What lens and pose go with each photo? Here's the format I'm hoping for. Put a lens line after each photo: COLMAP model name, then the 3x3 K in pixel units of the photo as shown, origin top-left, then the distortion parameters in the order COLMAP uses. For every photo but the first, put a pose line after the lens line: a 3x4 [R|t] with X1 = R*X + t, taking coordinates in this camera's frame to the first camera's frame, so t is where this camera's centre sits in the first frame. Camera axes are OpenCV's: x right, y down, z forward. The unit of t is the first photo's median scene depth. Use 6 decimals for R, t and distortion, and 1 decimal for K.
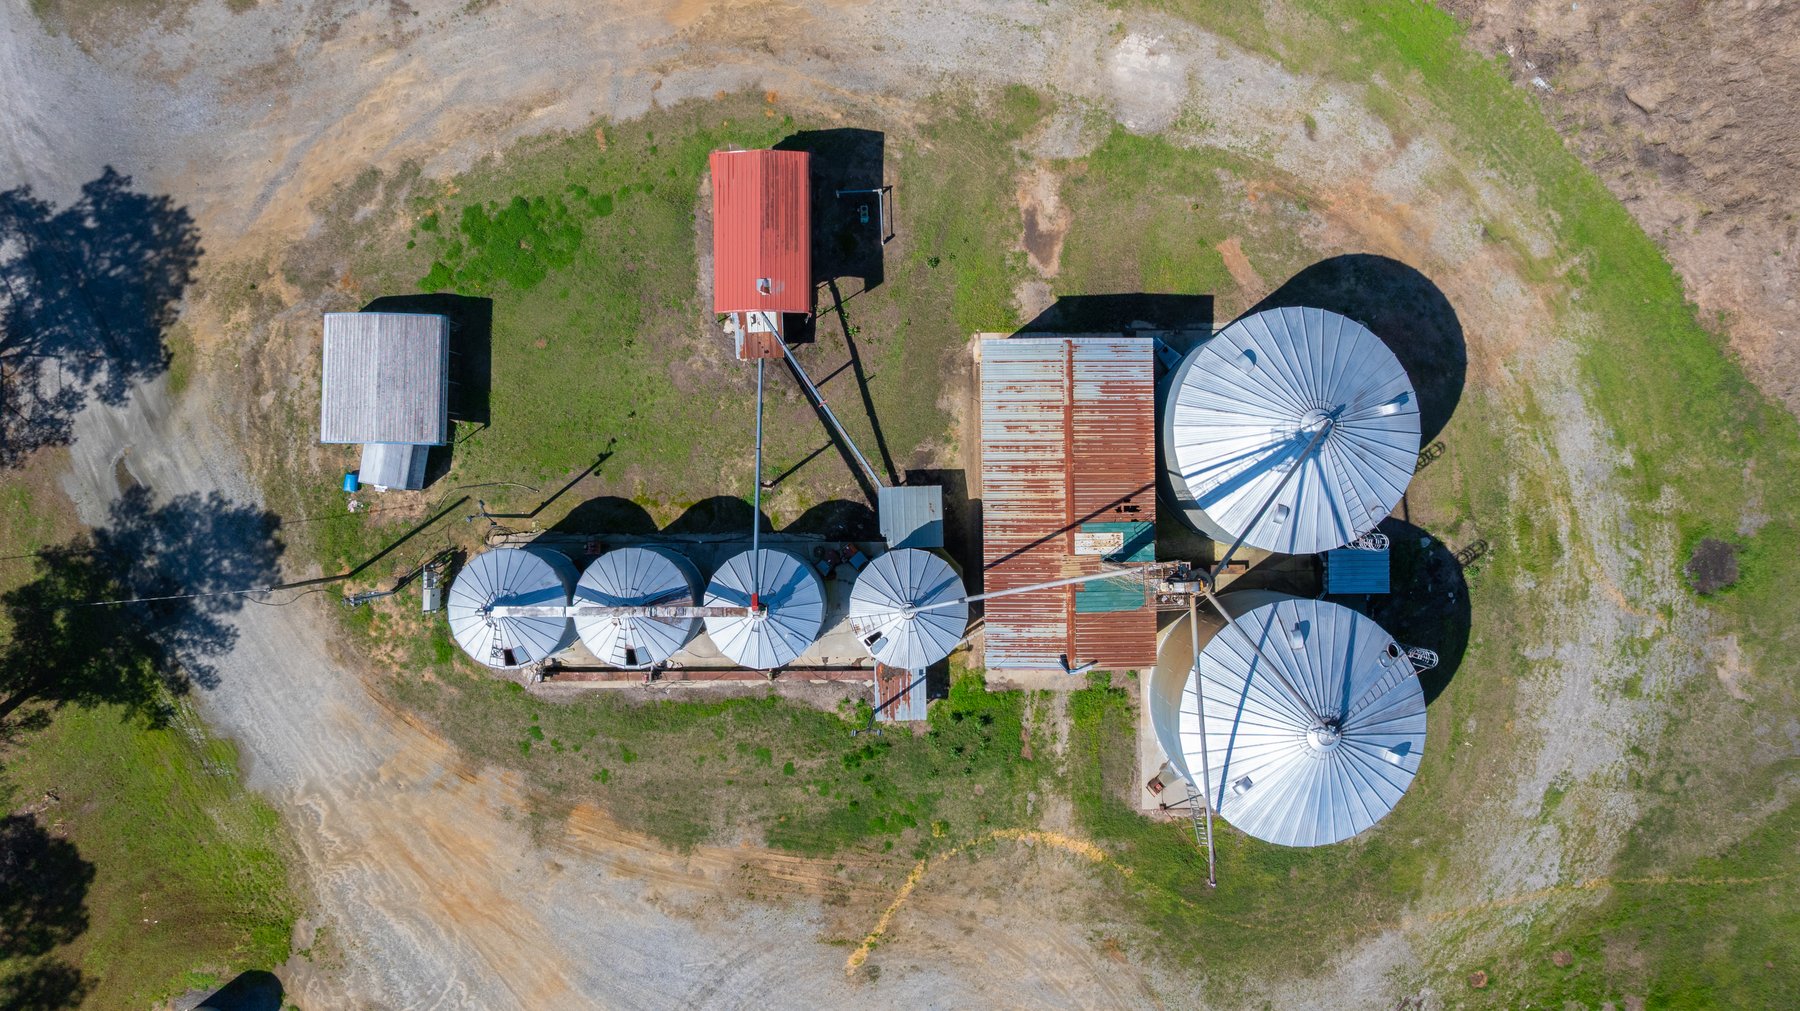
lens RADIAL K [[1248.3, 0, 901.8], [0, 1248.3, 535.2], [0, 0, 1]] dist [-0.029388, 0.001594]
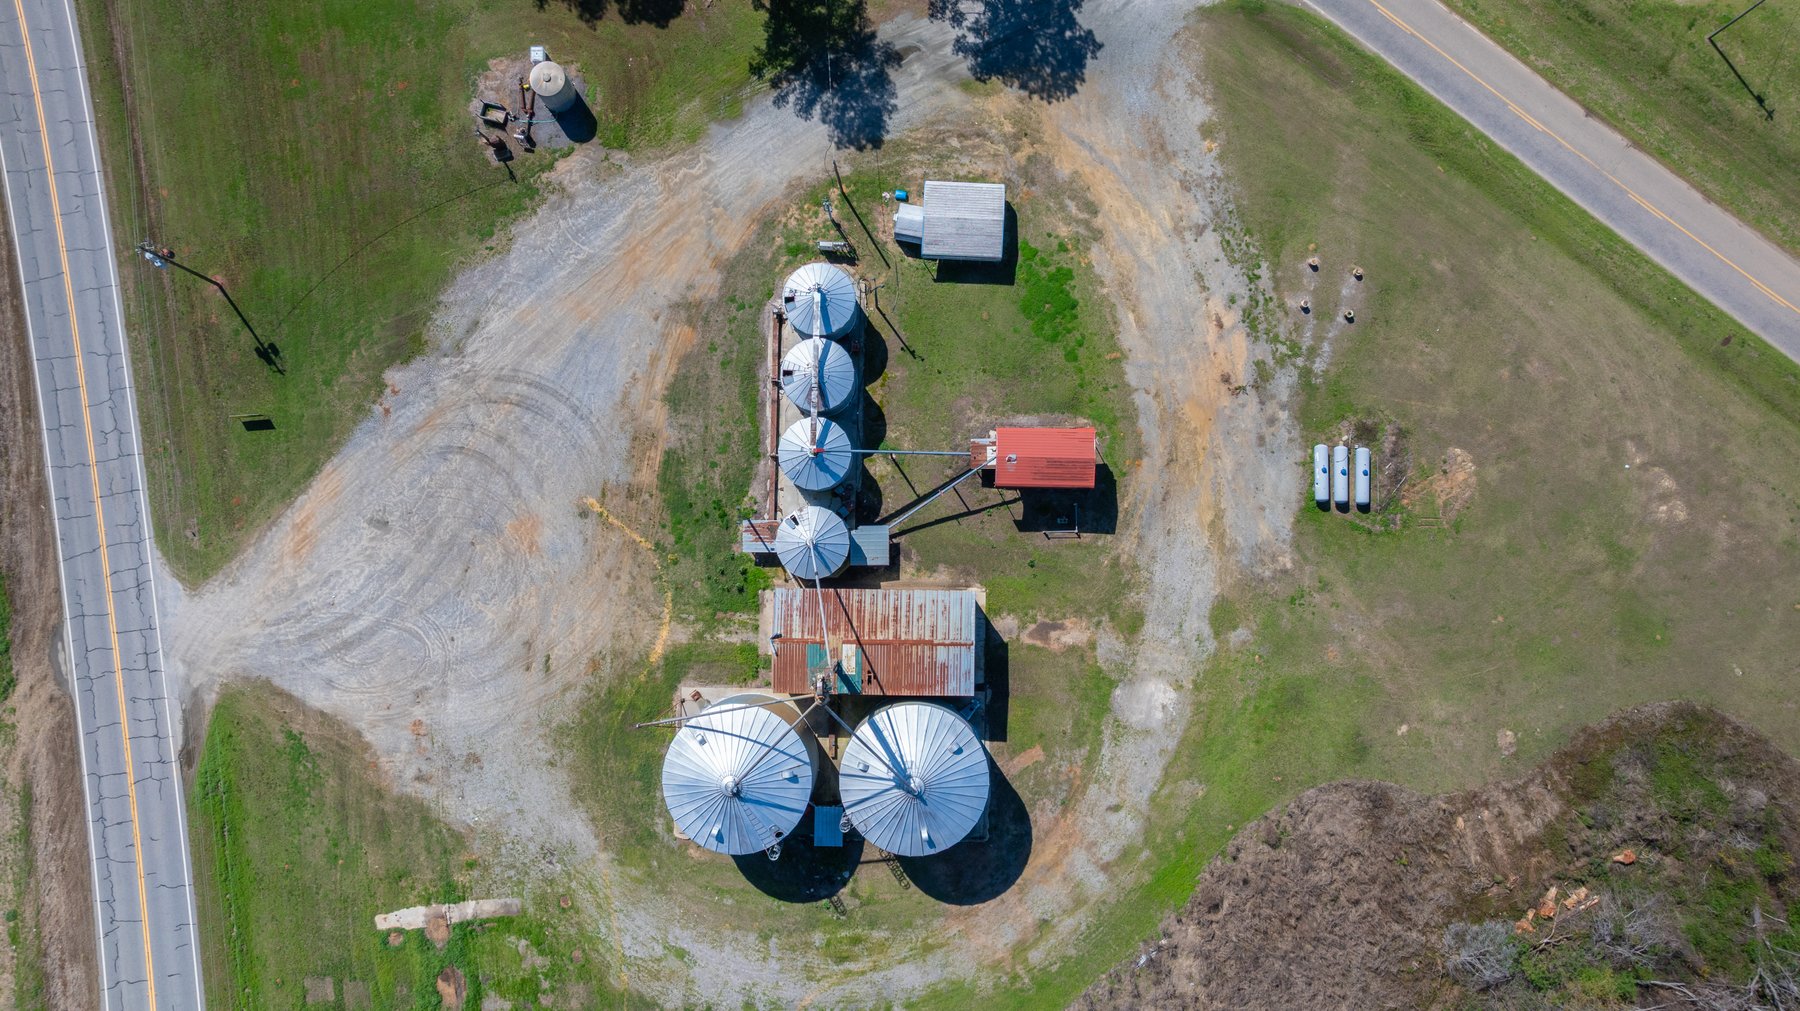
lens RADIAL K [[1310.7, 0, 875.6], [0, 1310.7, 473.4], [0, 0, 1]] dist [-0.053986, -0.001104]
pose [[-0.024649, 0.998368, -0.051508, 0.001433], [-0.999626, -0.024004, 0.013103, -0.040826], [0.011846, 0.051811, 0.998587, -0.663934]]
